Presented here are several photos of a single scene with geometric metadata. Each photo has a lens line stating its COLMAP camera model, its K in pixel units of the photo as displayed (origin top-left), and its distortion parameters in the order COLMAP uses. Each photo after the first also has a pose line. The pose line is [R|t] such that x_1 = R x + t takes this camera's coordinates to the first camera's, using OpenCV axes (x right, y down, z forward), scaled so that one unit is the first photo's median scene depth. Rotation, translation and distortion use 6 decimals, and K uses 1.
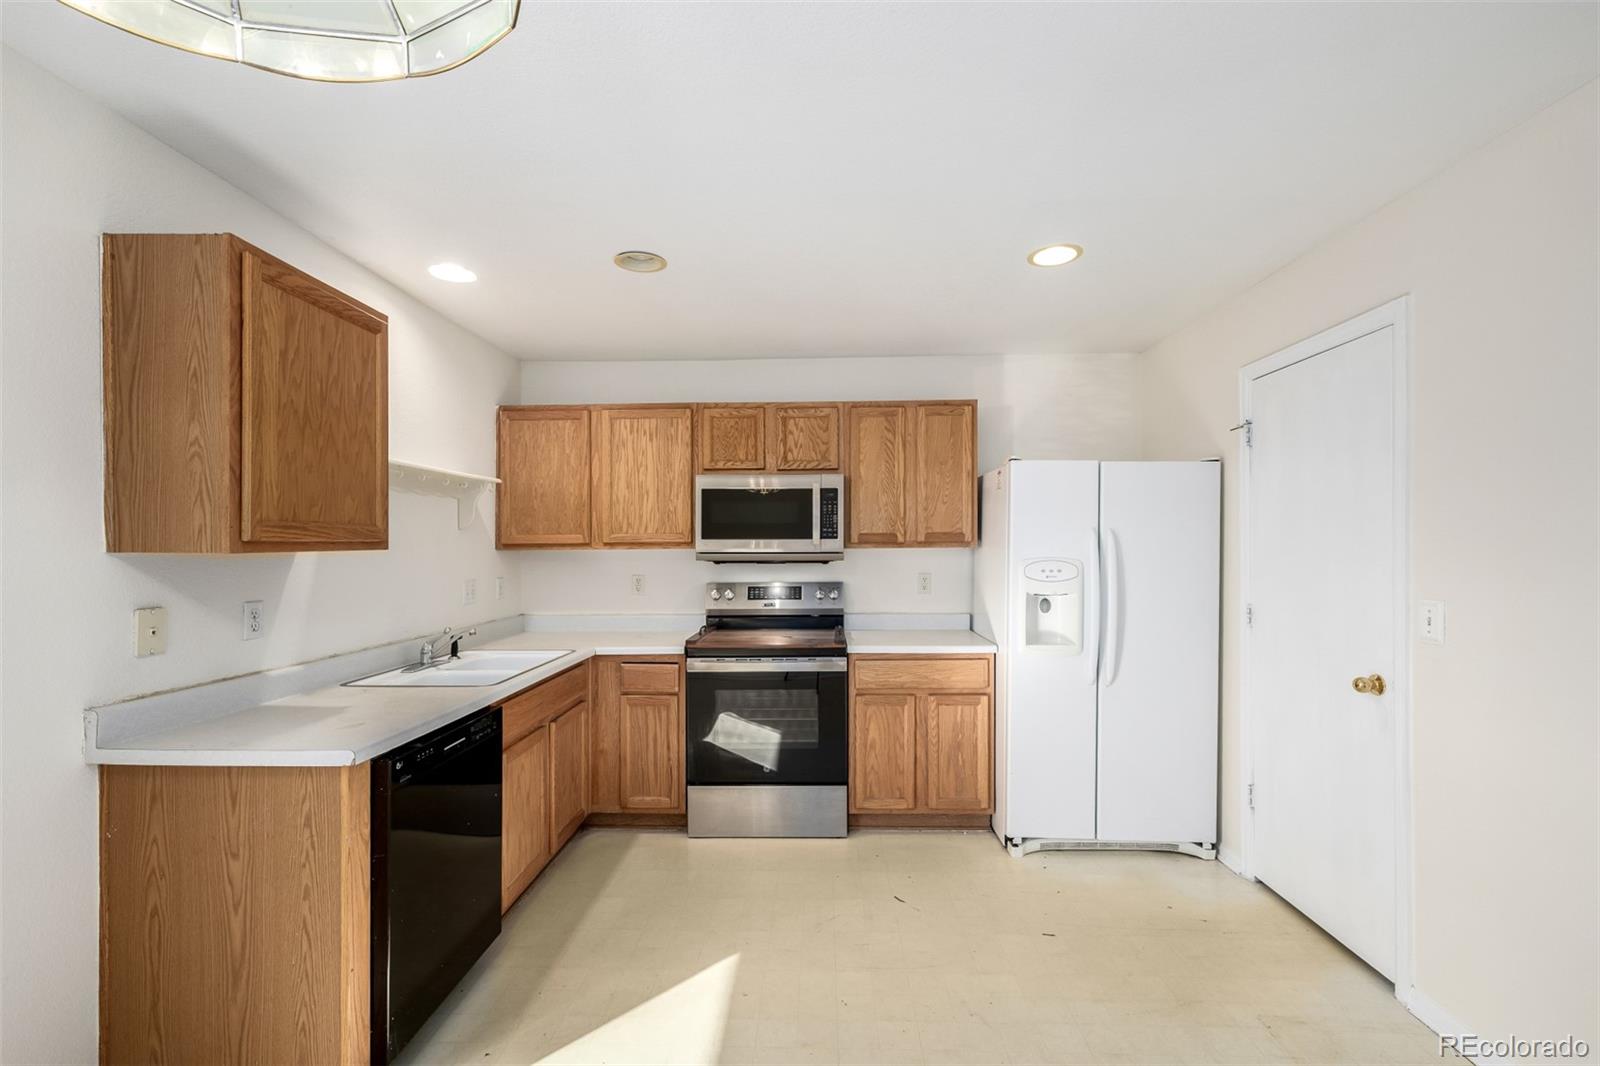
lens RADIAL K [[687.9, 0, 803.2], [0, 687.9, 544.6], [0, 0, 1]] dist [0.001108, 0.000685]
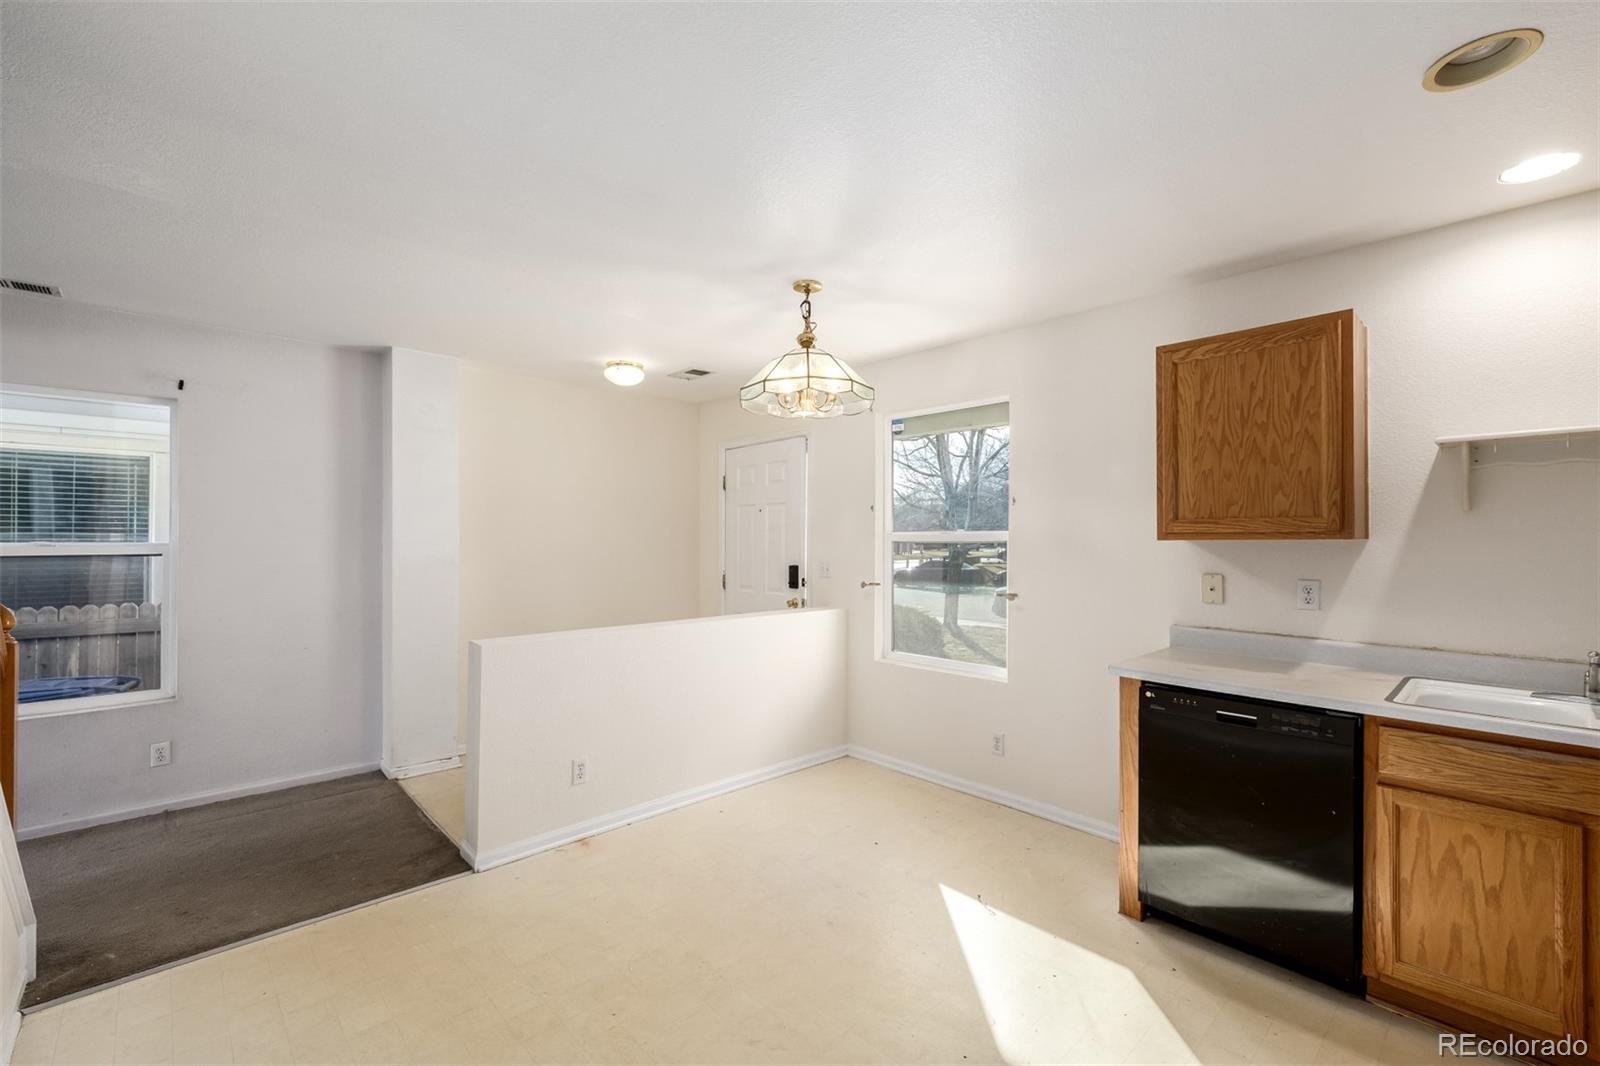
lens RADIAL K [[687.9, 0, 809.9], [0, 687.9, 539.2], [0, 0, 1]] dist [0.001108, 0.000685]
pose [[-0.708742, 0.001415, -0.705466, 0.462374], [-0.000510, 0.999997, 0.002518, 0.003133], [0.705468, 0.002144, -0.708739, 0.792242]]
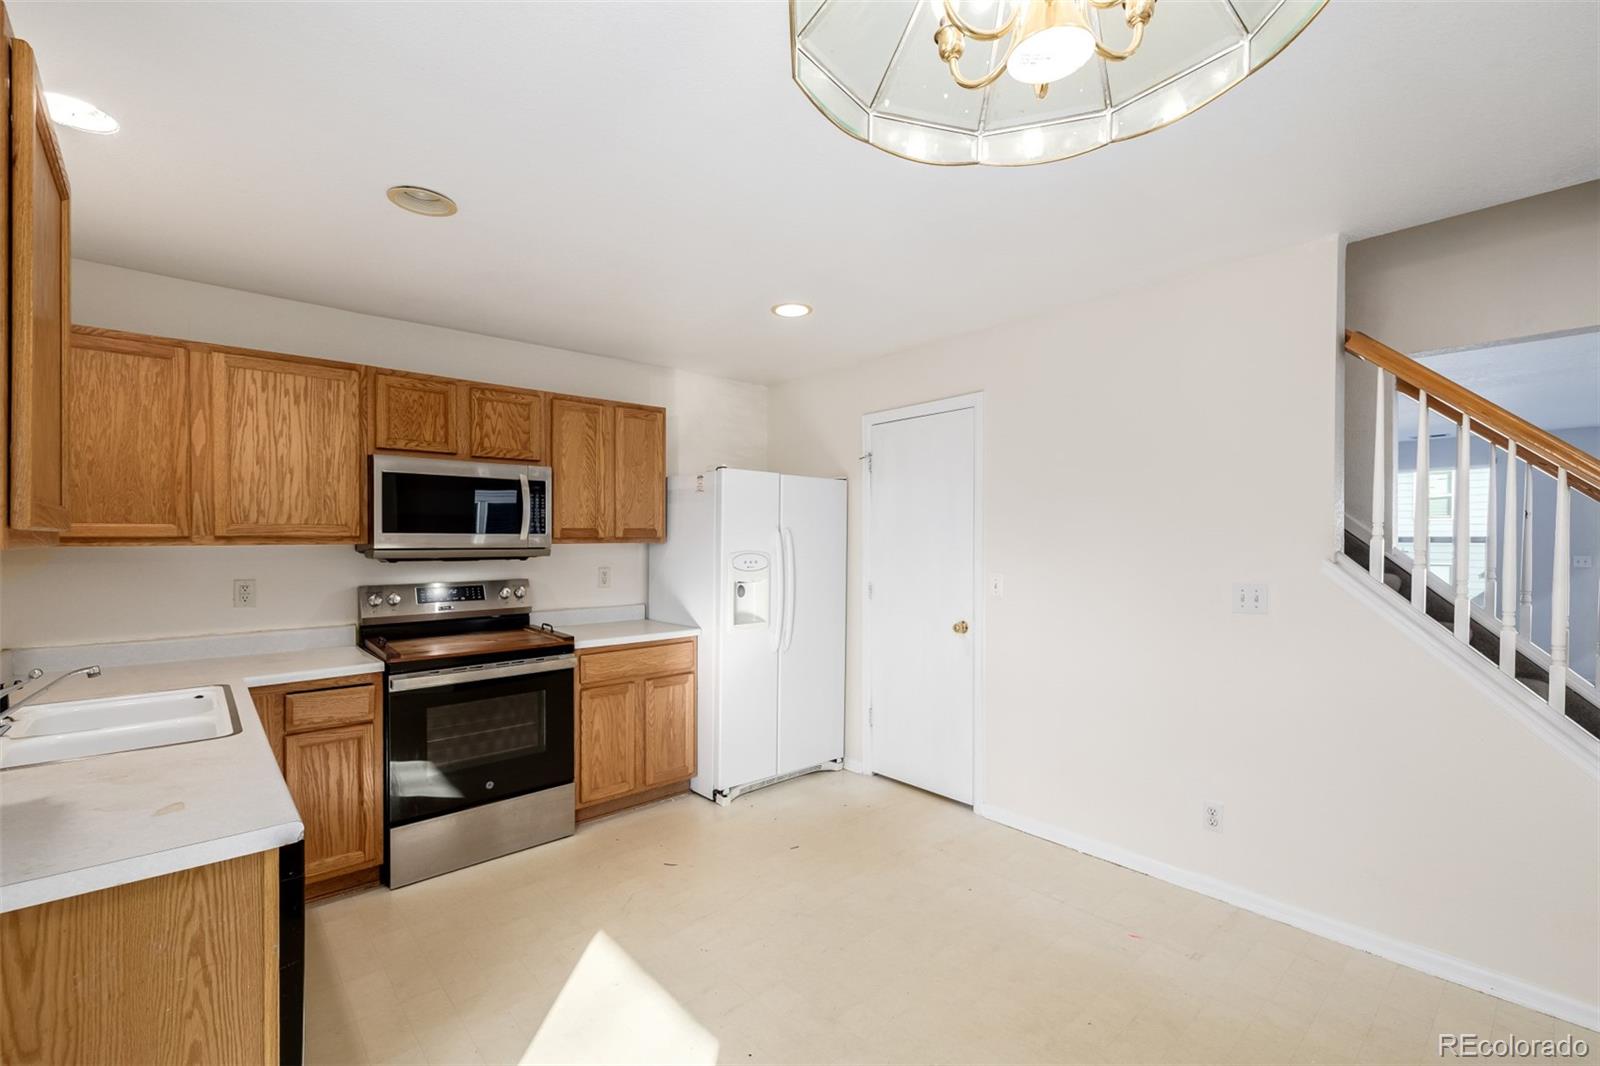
lens RADIAL K [[687.9, 0, 803.4], [0, 687.9, 549.2], [0, 0, 1]] dist [0.001108, 0.000685]
pose [[0.727757, -0.006470, 0.685805, -0.371597], [-0.002057, 0.999930, 0.011616, 0.001520], [-0.685832, -0.009864, 0.727693, 0.052719]]
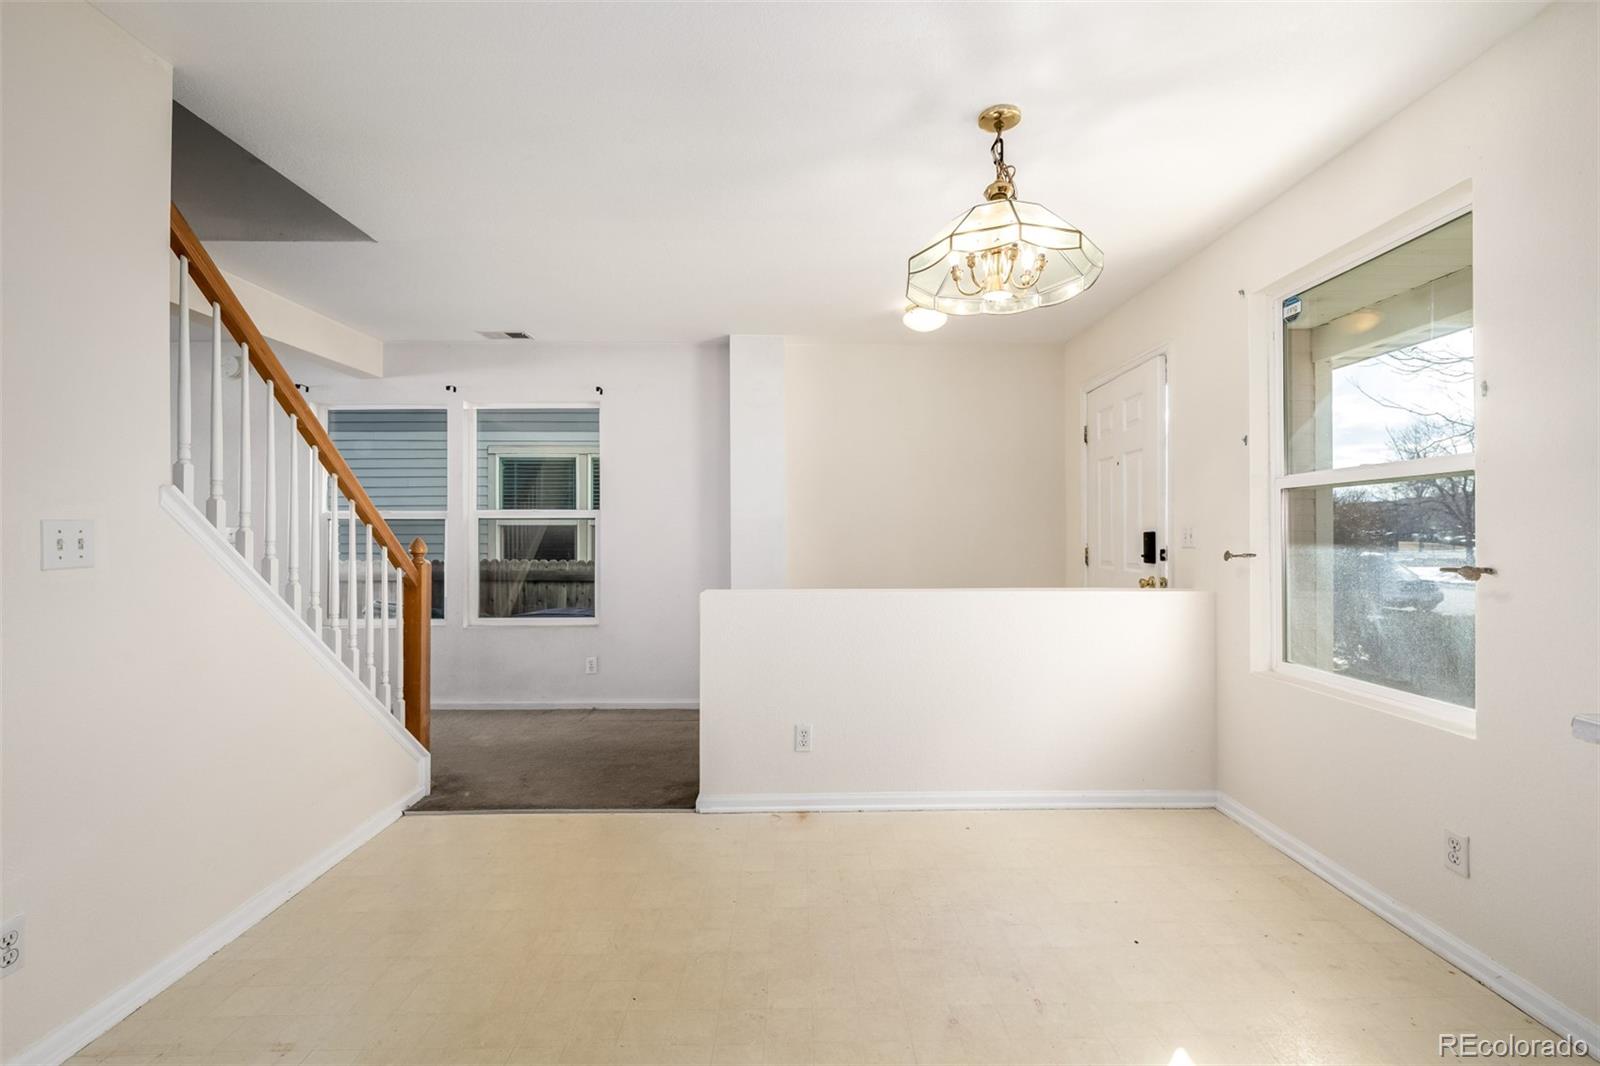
lens RADIAL K [[687.9, 0, 807.8], [0, 687.9, 527.2], [0, 0, 1]] dist [0.001108, 0.000685]
pose [[-0.999086, 0.002299, -0.042686, 0.047347], [0.002662, 0.999961, -0.008429, 0.061350], [0.042665, -0.008535, -0.999053, 0.785065]]
